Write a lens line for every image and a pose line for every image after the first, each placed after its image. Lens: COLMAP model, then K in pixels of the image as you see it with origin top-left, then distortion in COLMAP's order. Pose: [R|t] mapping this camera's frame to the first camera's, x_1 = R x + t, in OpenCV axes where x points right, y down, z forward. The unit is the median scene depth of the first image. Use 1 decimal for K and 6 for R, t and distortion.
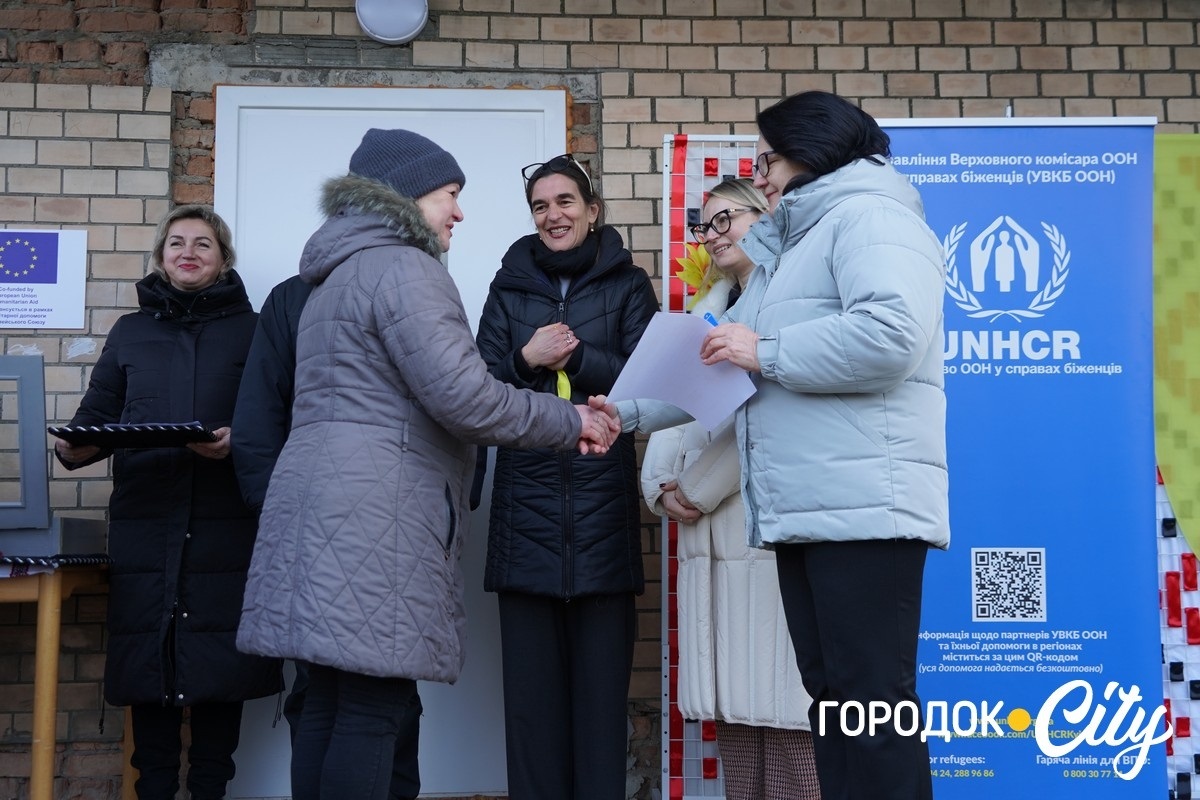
lens RADIAL K [[1337.9, 0, 594.6], [0, 1337.9, 391.5], [0, 0, 1]] dist [0.034215, 0.000000]
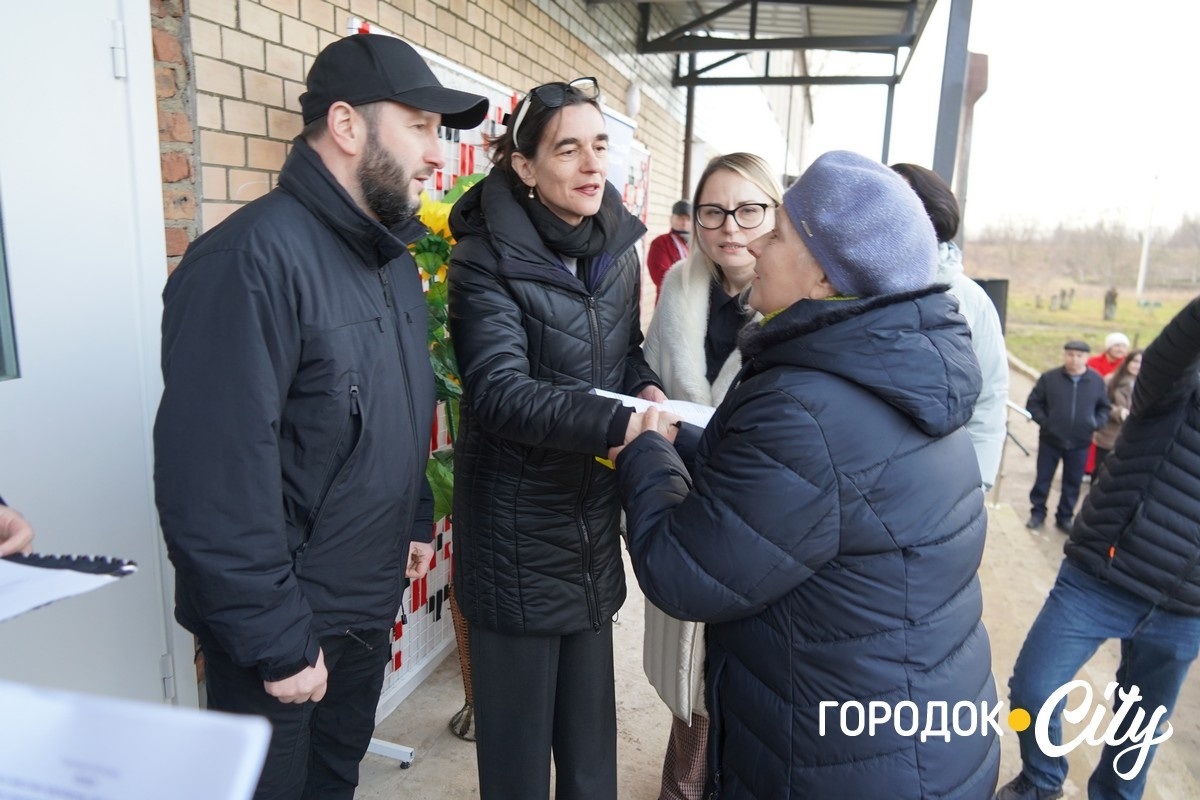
lens RADIAL K [[823.8, 0, 600.5], [0, 823.8, 398.6], [0, 0, 1]] dist [-0.011942, 0.007210]
pose [[0.278769, -0.185340, 0.942304, -0.395014], [-0.141887, 0.962484, 0.231285, -0.097777], [-0.949819, -0.198176, 0.242013, 0.644134]]
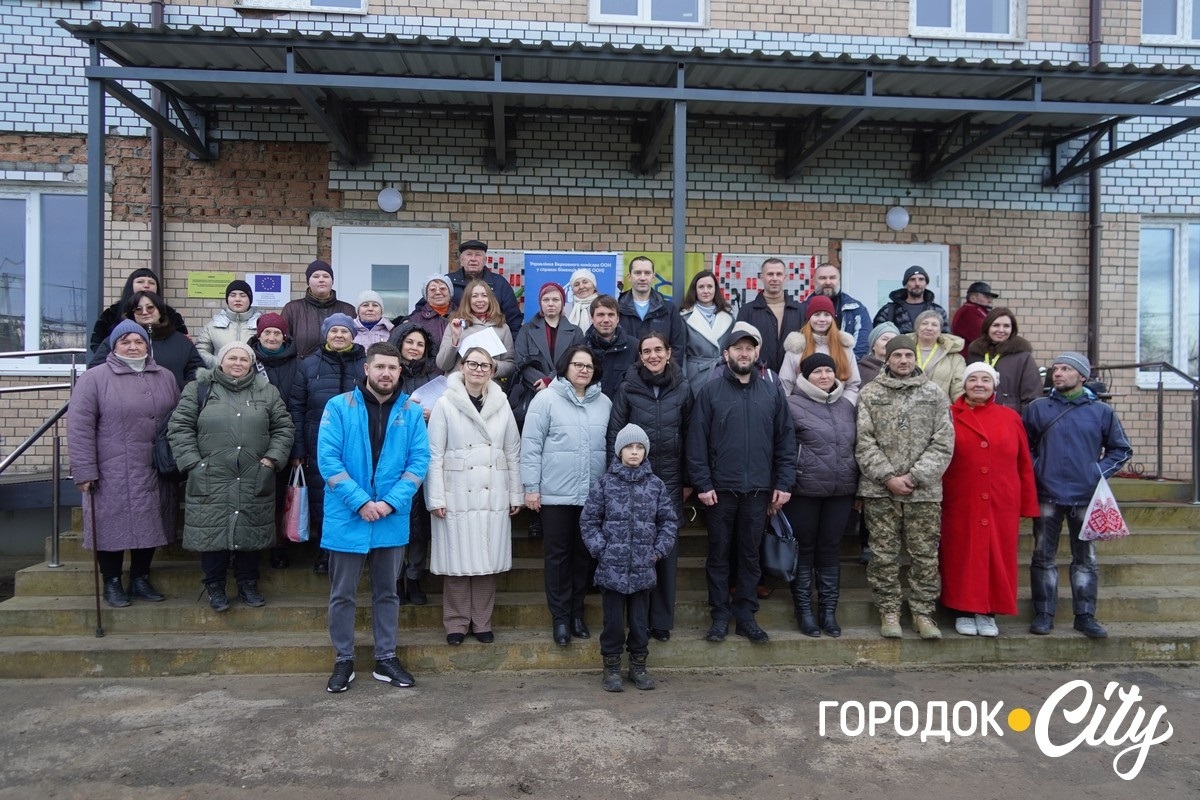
lens RADIAL K [[814.8, 0, 616.5], [0, 814.8, 400.8], [0, 0, 1]] dist [-0.045601, 0.029764]
pose [[0.999247, 0.015171, 0.035705, 0.296724], [-0.019761, 0.991059, 0.131950, -0.090753], [-0.033384, -0.132556, 0.990613, -0.868597]]
